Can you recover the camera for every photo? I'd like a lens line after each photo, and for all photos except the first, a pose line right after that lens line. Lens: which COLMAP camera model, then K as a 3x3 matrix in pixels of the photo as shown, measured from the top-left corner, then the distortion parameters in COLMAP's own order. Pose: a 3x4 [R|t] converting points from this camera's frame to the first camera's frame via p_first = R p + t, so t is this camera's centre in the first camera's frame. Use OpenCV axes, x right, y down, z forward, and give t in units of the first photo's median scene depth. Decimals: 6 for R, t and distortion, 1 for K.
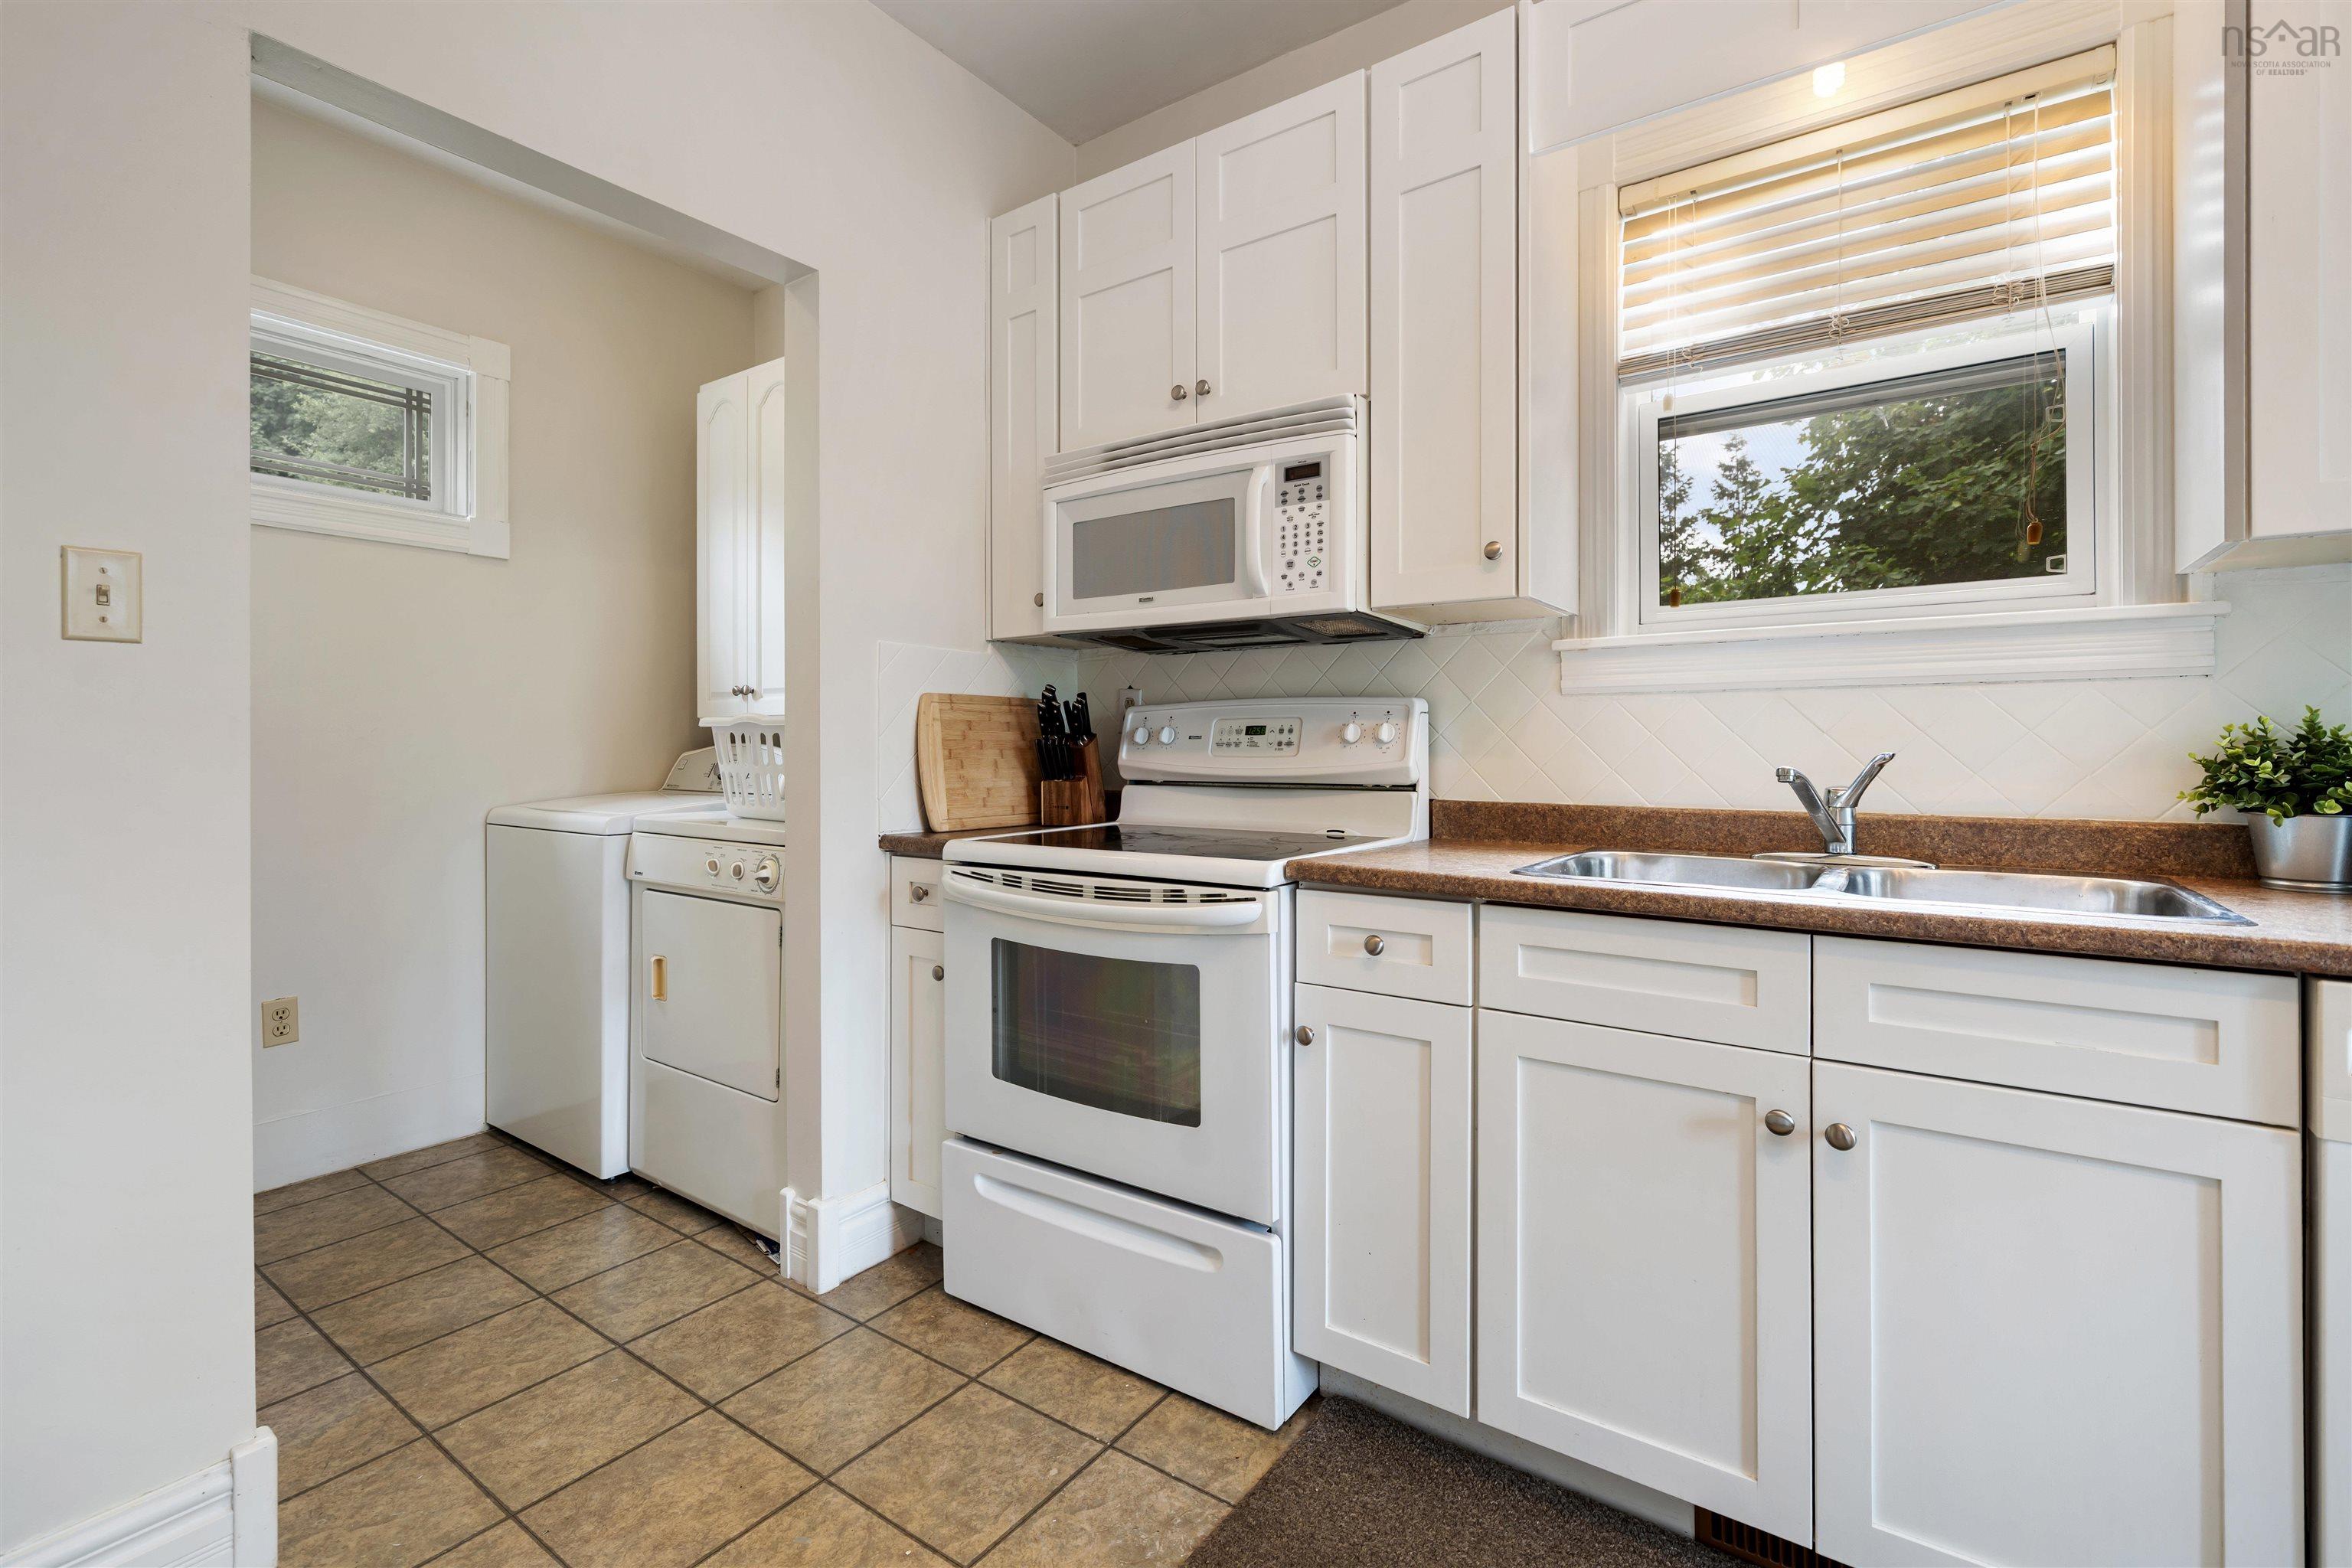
lens RADIAL K [[1065.1, 0, 1185.1], [0, 1065.1, 745.9], [0, 0, 1]] dist [0.003196, 0.000060]
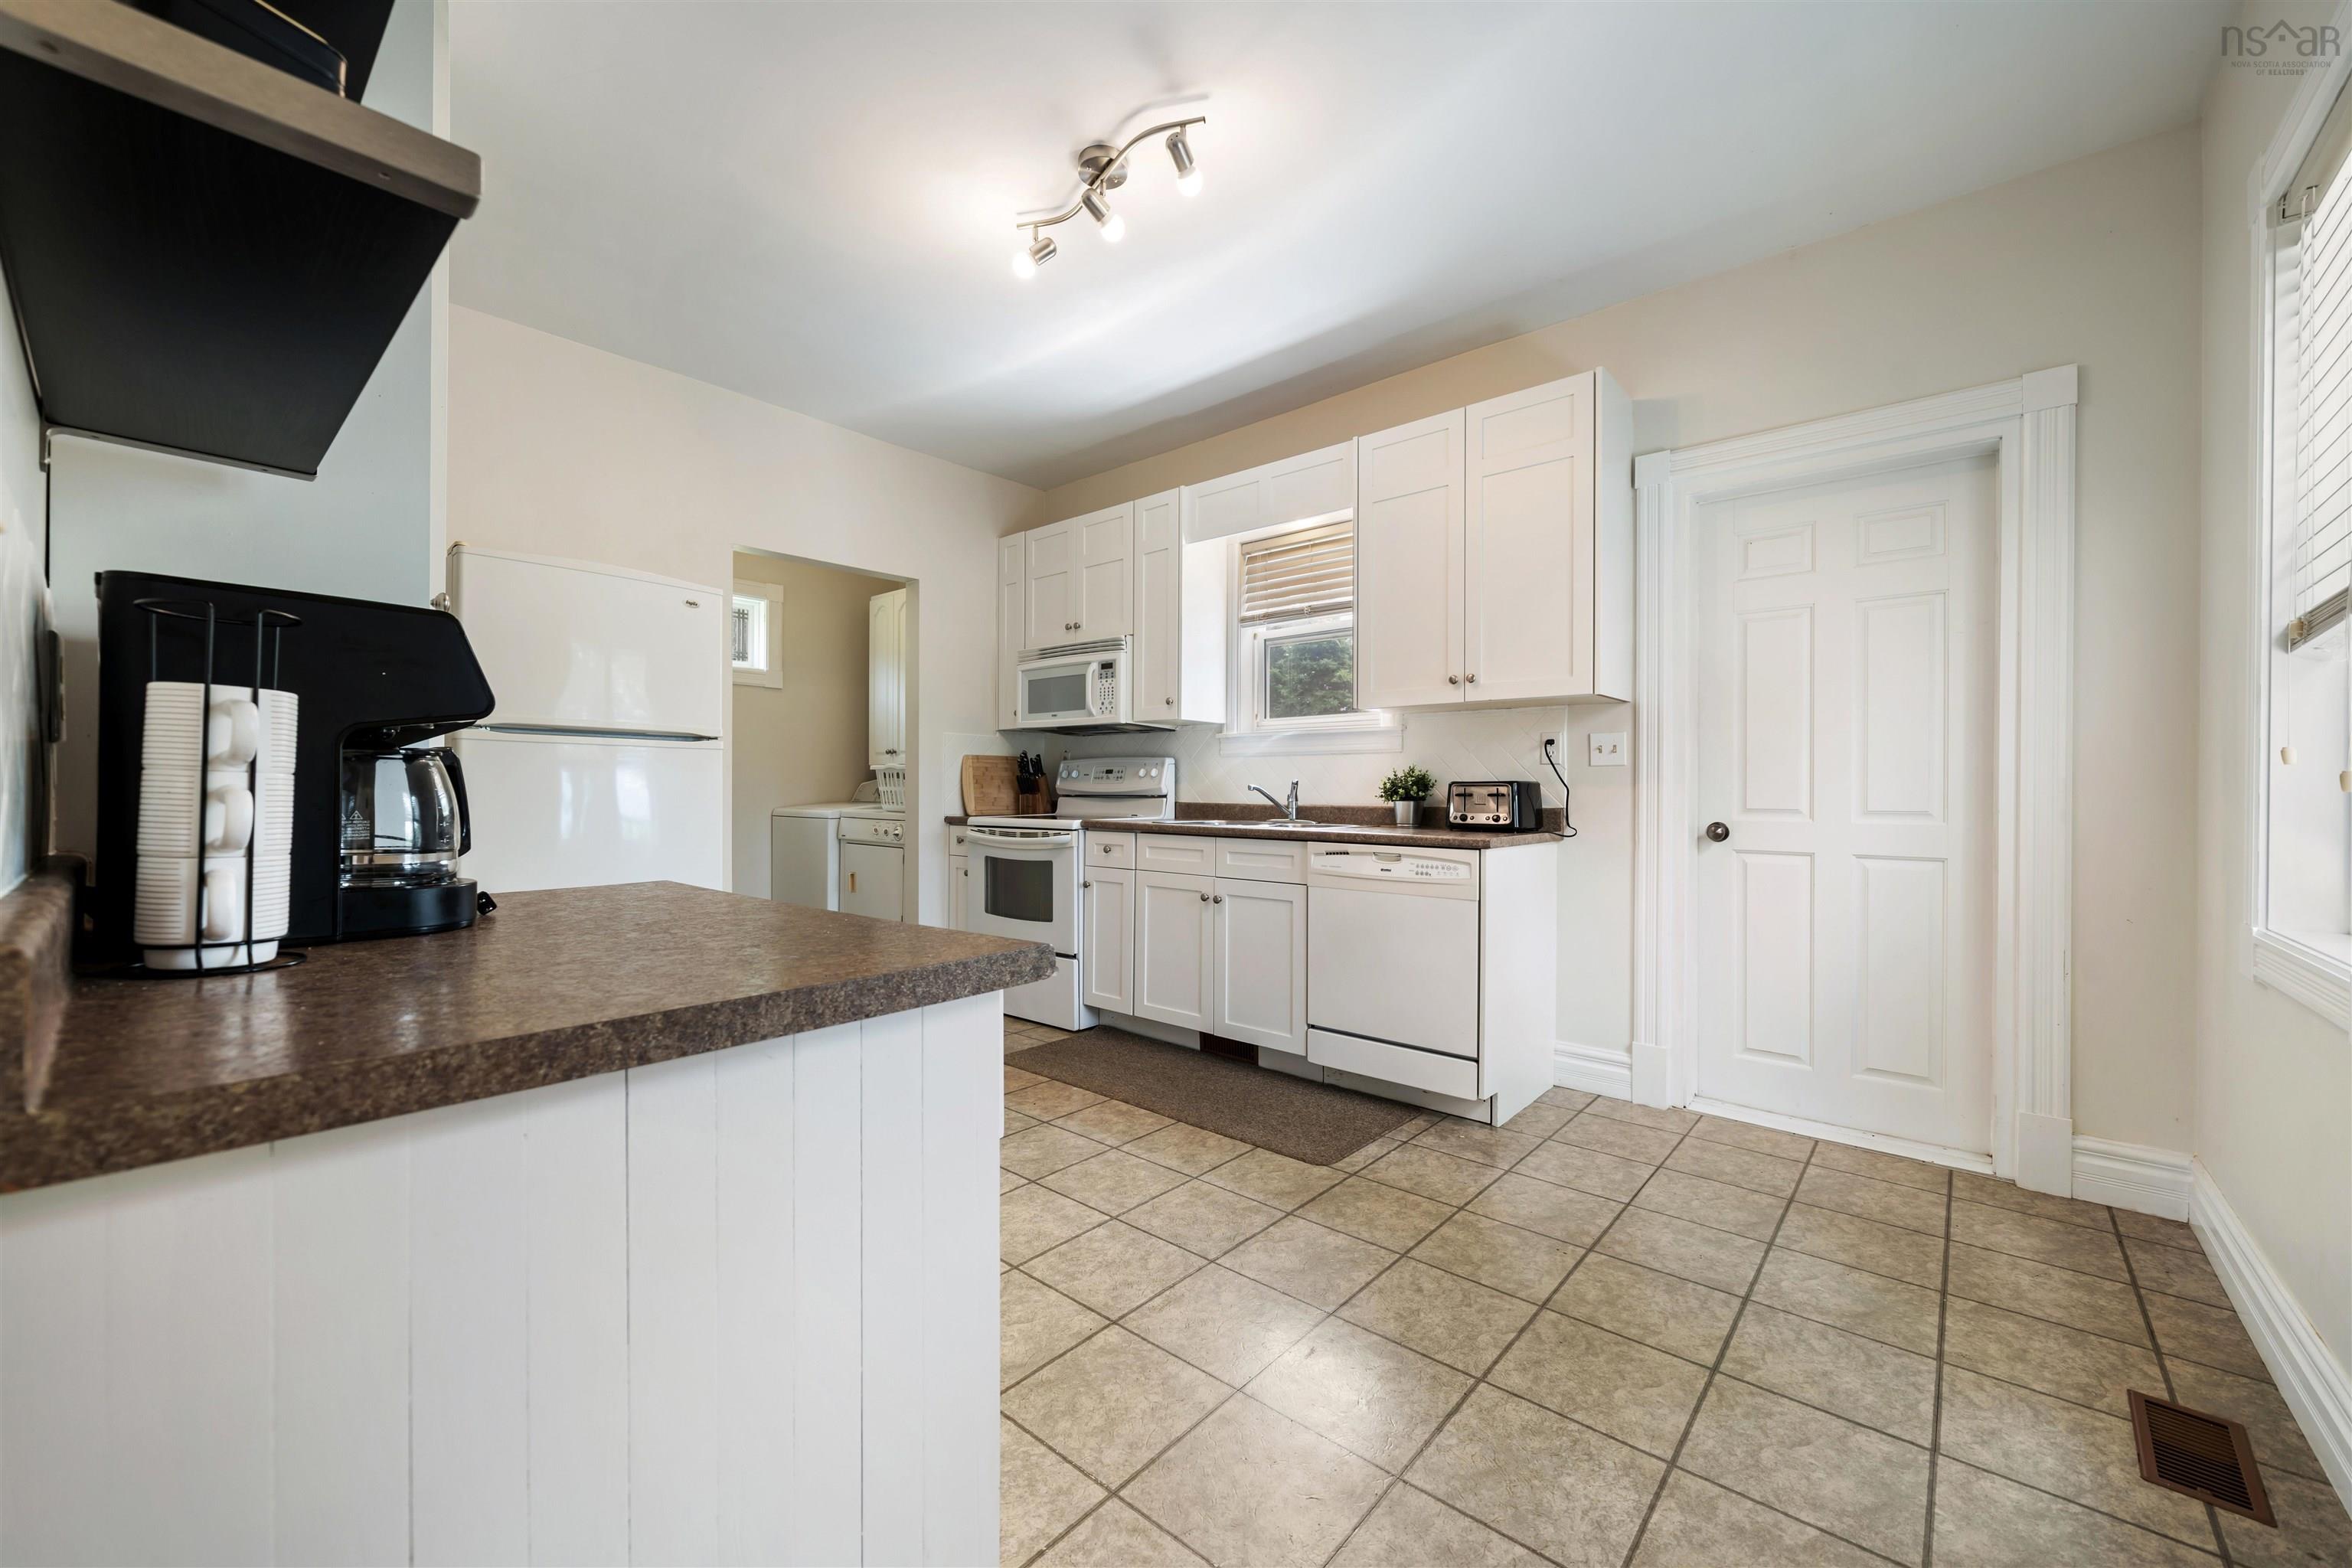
lens RADIAL K [[914.2, 0, 1173.1], [0, 914.2, 787.2], [0, 0, 1]] dist [-0.000454, -0.000012]
pose [[0.994597, 0.005087, -0.103689, 0.432307], [-0.005235, 0.999986, -0.001153, 0.021331], [0.103681, 0.001689, 0.994609, -0.969853]]
